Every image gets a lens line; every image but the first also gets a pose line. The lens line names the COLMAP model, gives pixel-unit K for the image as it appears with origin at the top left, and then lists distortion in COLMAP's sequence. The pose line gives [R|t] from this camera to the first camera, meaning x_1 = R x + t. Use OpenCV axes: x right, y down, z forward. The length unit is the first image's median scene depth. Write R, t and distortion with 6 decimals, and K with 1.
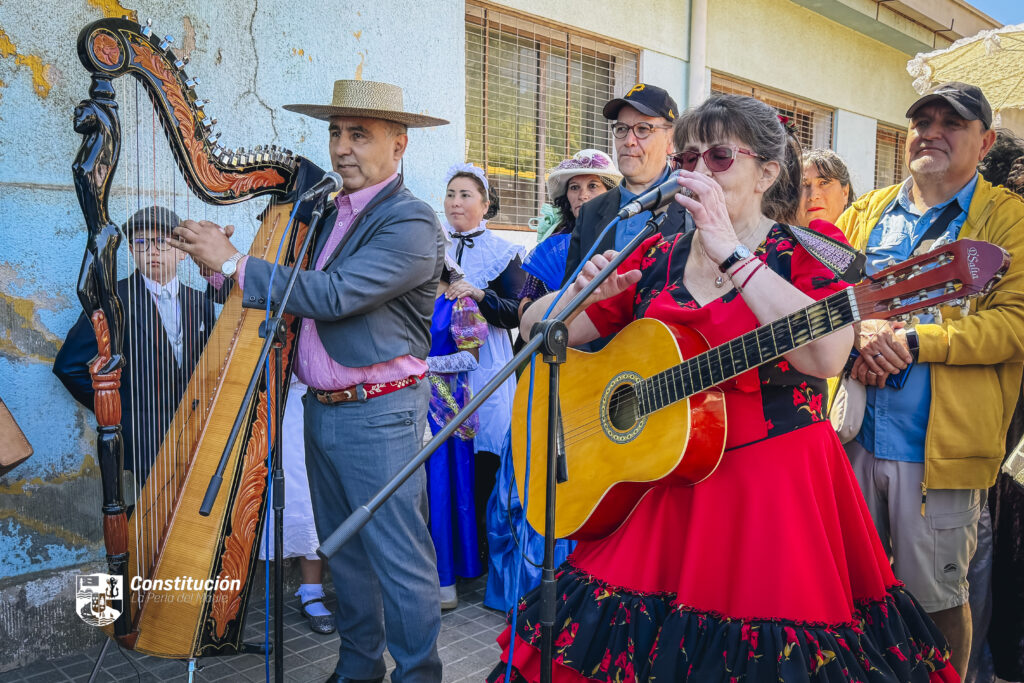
lens RADIAL K [[987.9, 0, 512.4], [0, 987.9, 331.8], [0, 0, 1]] dist [0.021640, 0.000000]
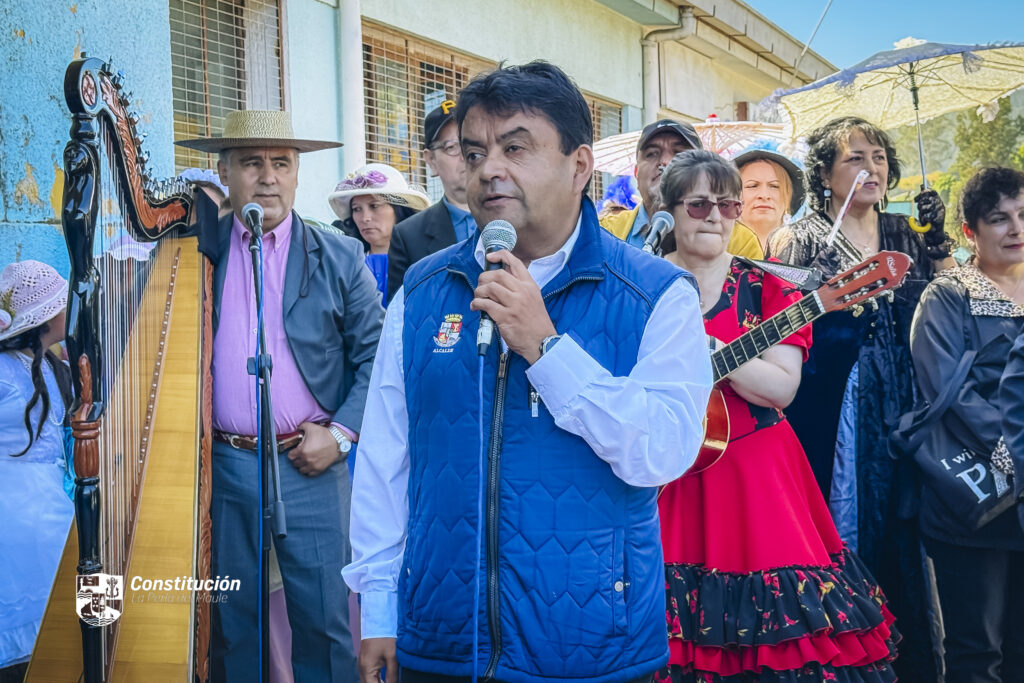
lens RADIAL K [[1669.9, 0, 510.3], [0, 1669.9, 343.1], [0, 0, 1]] dist [-0.005807, 0.000000]
pose [[0.916430, -0.051592, 0.396855, -0.560891], [0.060329, 0.998133, -0.009553, 0.001774], [-0.395621, 0.032697, 0.917832, -0.524310]]
